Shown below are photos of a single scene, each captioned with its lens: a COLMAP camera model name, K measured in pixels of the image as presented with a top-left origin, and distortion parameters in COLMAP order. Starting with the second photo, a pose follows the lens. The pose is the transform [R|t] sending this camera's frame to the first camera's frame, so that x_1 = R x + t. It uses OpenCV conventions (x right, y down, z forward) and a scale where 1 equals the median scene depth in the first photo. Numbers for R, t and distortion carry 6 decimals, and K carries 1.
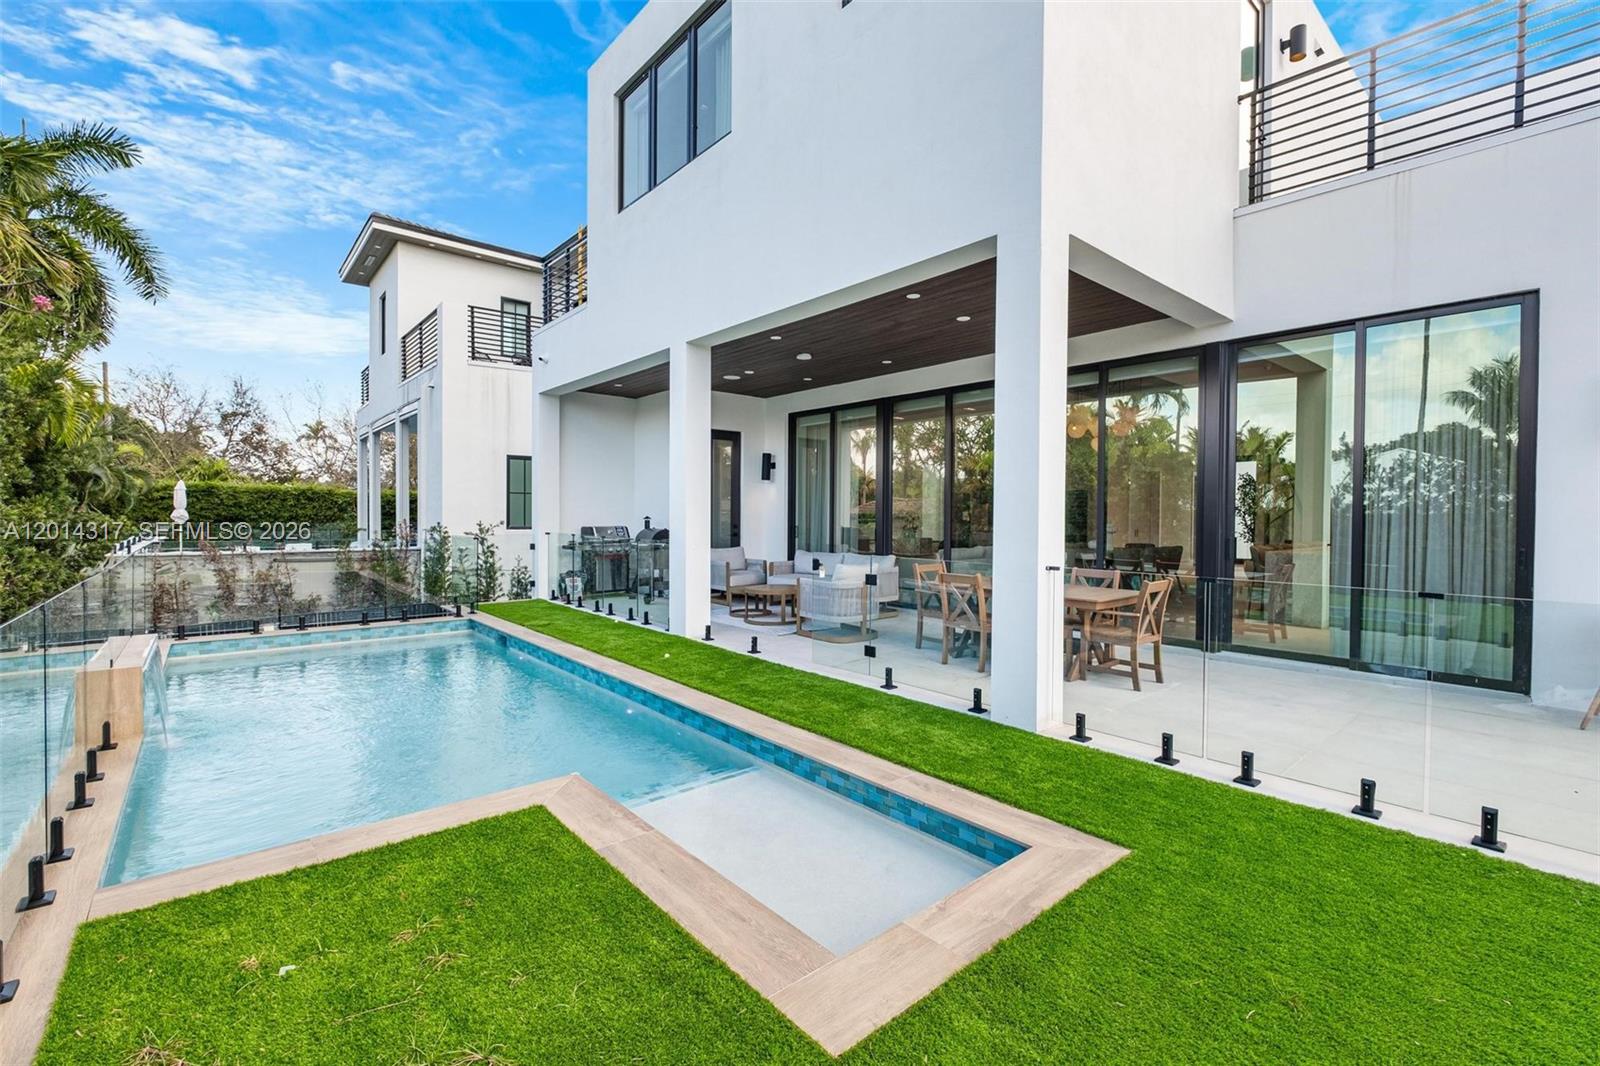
lens RADIAL K [[700.4, 0, 803.6], [0, 700.4, 530.0], [0, 0, 1]] dist [0.000297, -0.007882]
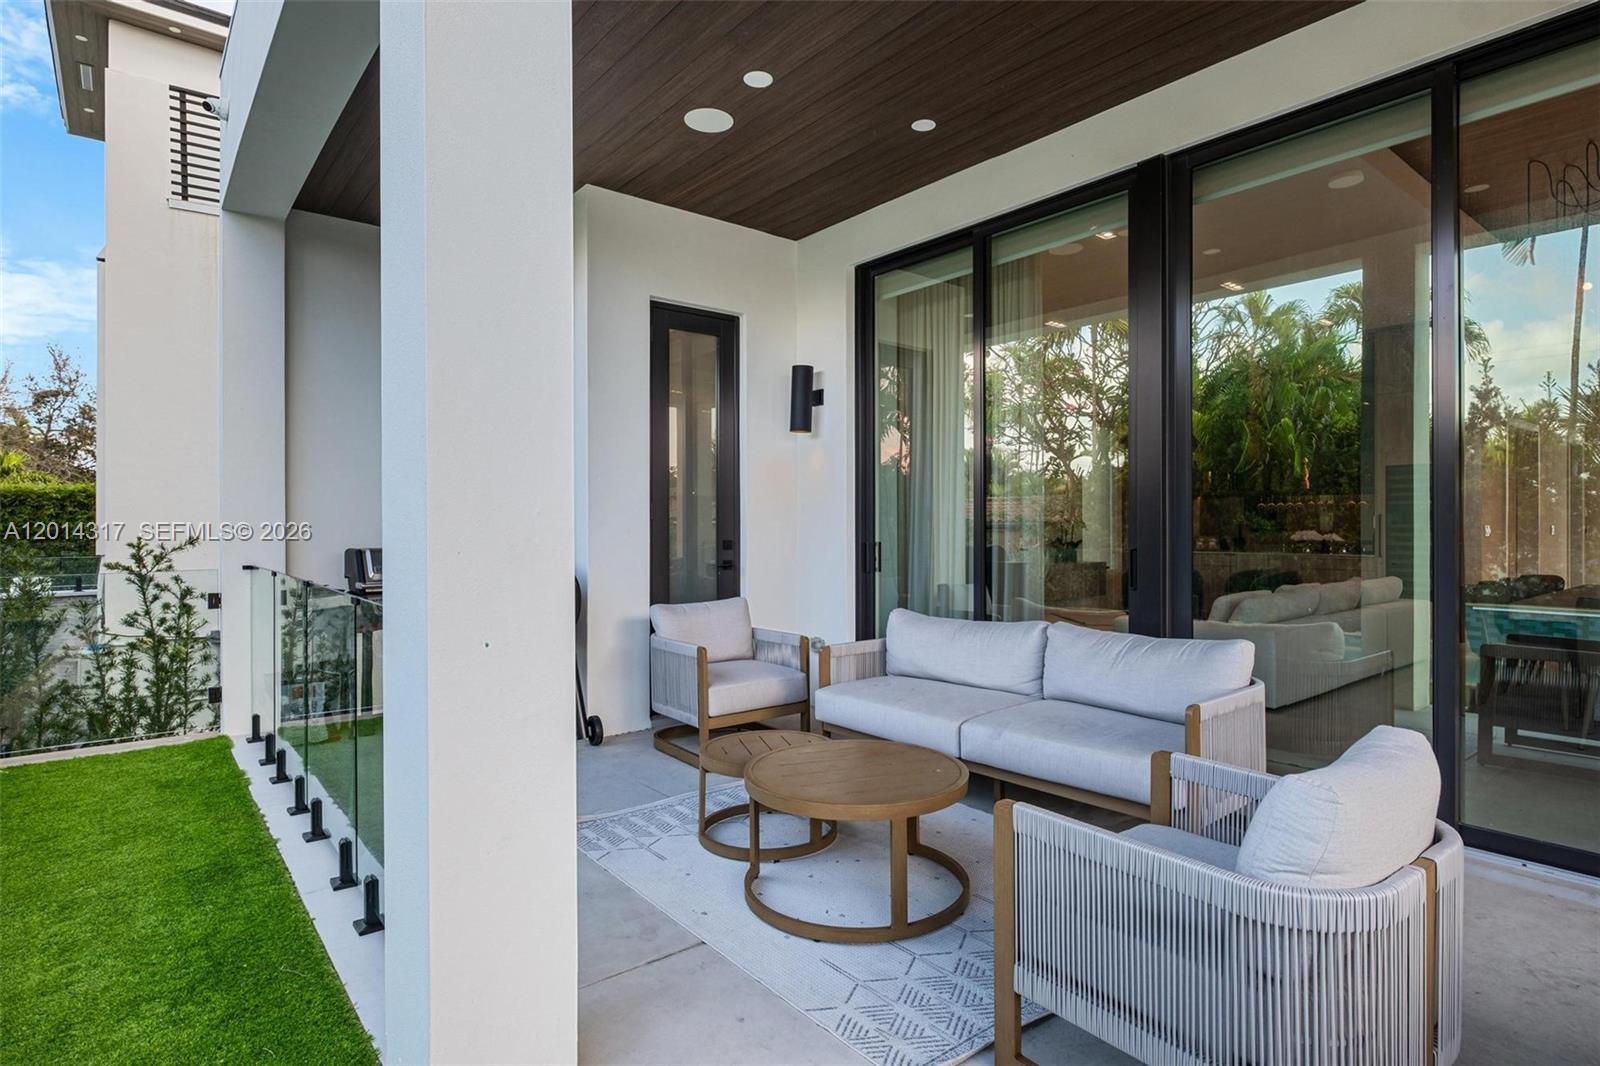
lens RADIAL K [[835.9, 0, 803.1], [0, 835.9, 520.5], [0, 0, 1]] dist [0.000266, 0.000099]
pose [[0.999555, -0.009114, -0.028389, -0.041954], [0.008286, 0.999541, -0.029147, -0.005058], [0.028642, 0.028899, 0.999172, 0.549255]]
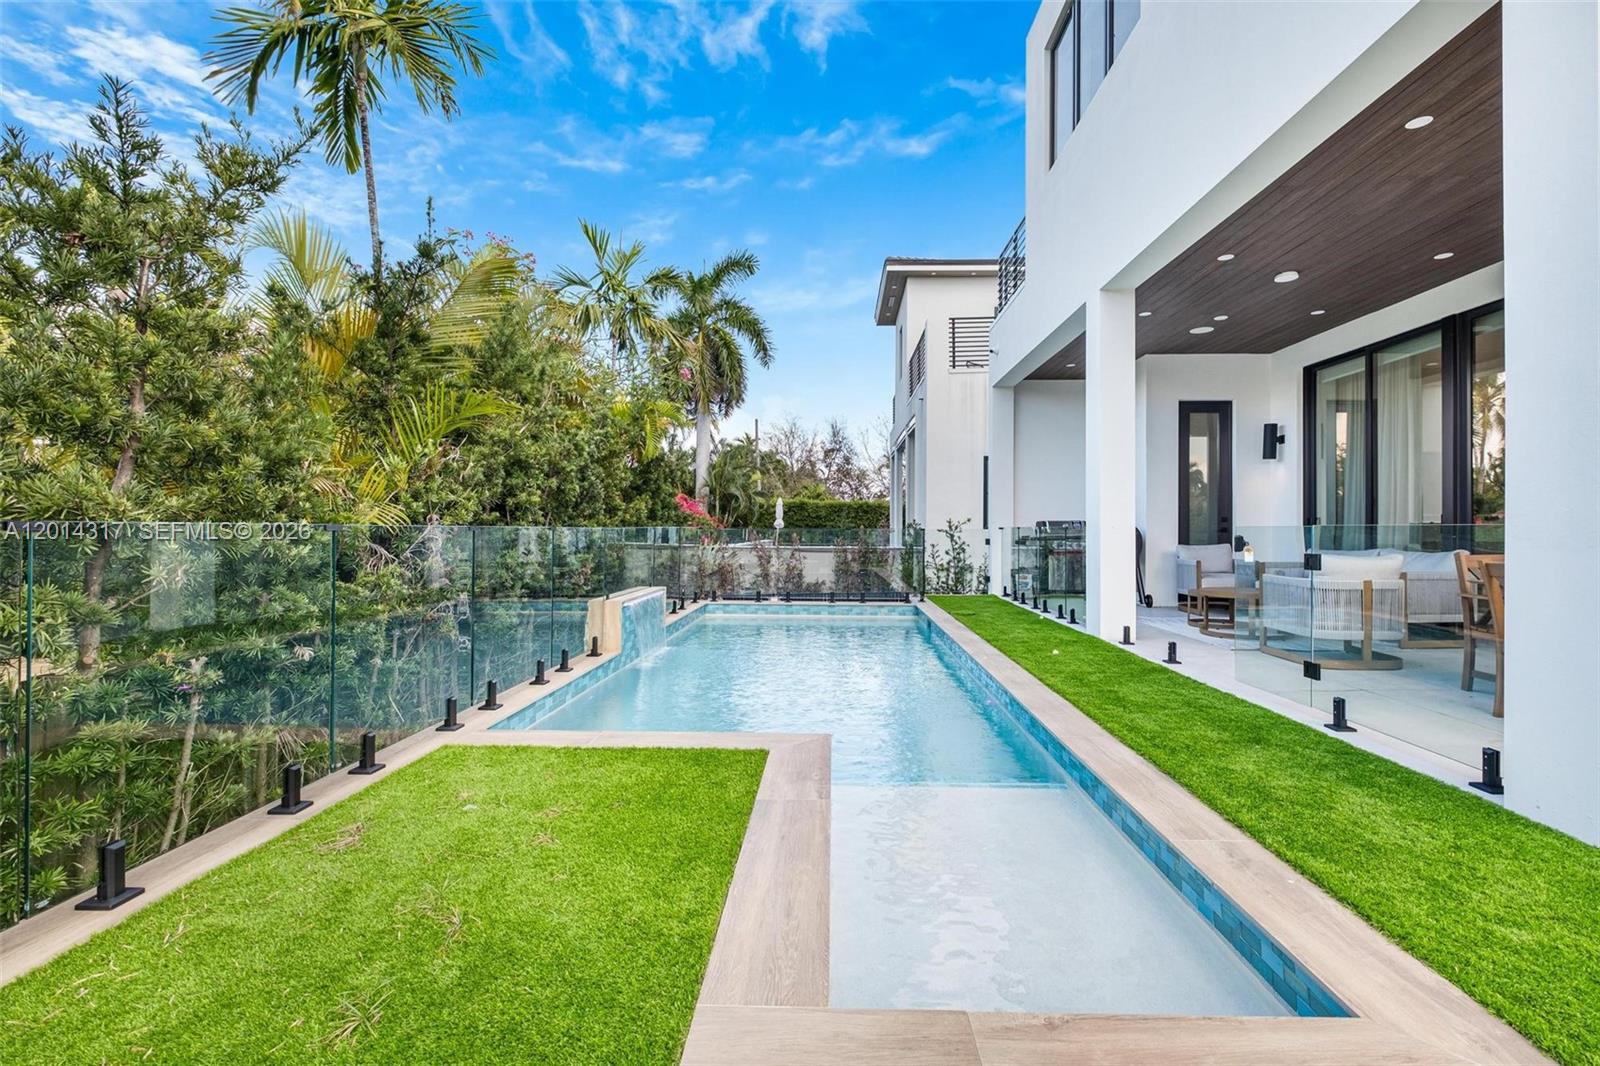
lens RADIAL K [[700.4, 0, 803.6], [0, 700.4, 530.0], [0, 0, 1]] dist [0.000297, -0.007882]
pose [[0.727971, -0.004082, -0.685596, 0.107349], [-0.014278, 0.999675, -0.021113, 0.032846], [0.685460, 0.025159, 0.727676, 0.098949]]
